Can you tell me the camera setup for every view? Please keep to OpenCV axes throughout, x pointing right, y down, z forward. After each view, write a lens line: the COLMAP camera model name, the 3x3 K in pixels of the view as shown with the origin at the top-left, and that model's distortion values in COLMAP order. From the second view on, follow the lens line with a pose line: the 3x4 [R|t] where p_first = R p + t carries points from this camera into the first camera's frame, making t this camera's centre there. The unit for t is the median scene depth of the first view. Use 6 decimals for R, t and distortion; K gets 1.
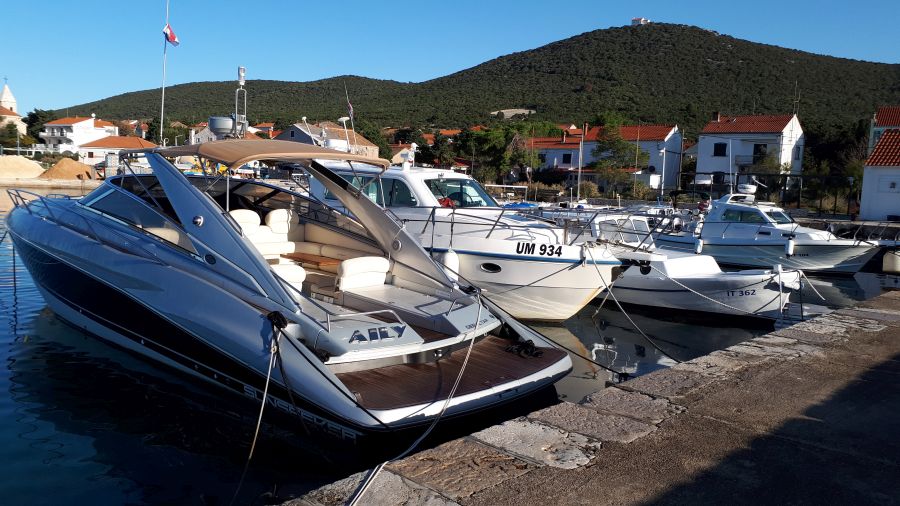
lens RADIAL K [[716.5, 0, 454.6], [0, 716.5, 259.1], [0, 0, 1]] dist [0.074508, -0.090241]
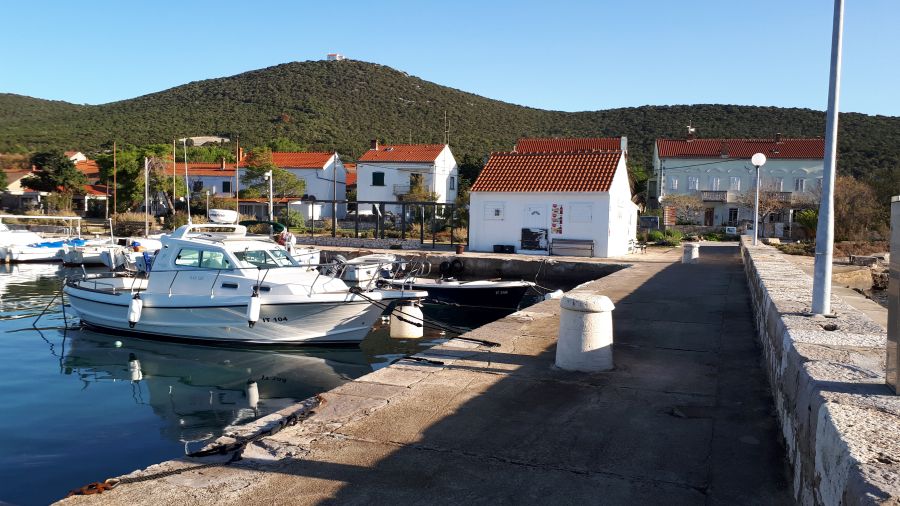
lens RADIAL K [[716.5, 0, 454.6], [0, 716.5, 259.1], [0, 0, 1]] dist [0.074508, -0.090241]
pose [[0.922430, -0.034053, 0.384659, 0.014773], [0.050913, 0.998133, -0.033728, -0.001118], [-0.382792, 0.050696, 0.922442, 0.013839]]
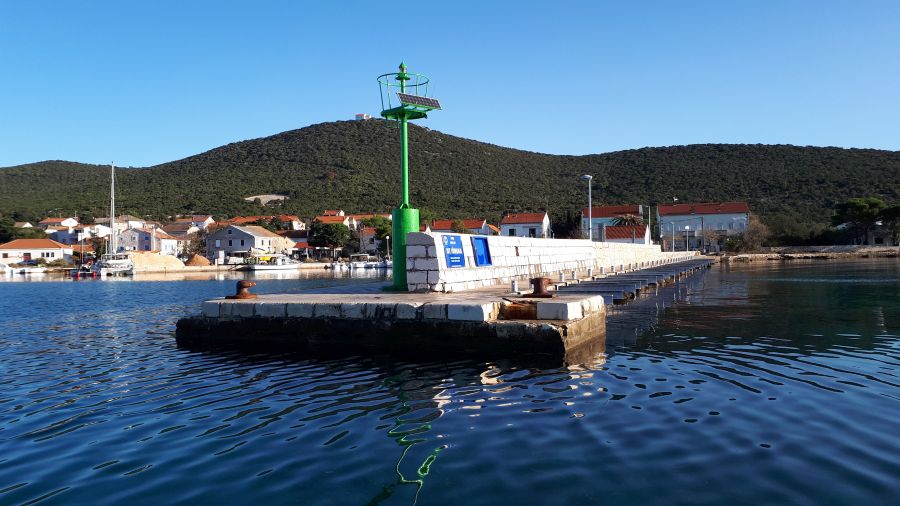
lens RADIAL K [[716.5, 0, 454.6], [0, 716.5, 259.1], [0, 0, 1]] dist [0.074508, -0.090241]
pose [[0.923652, -0.054513, 0.379335, -0.077222], [0.094757, 0.991583, -0.088230, 0.010622], [-0.371333, 0.117438, 0.921043, -0.102860]]
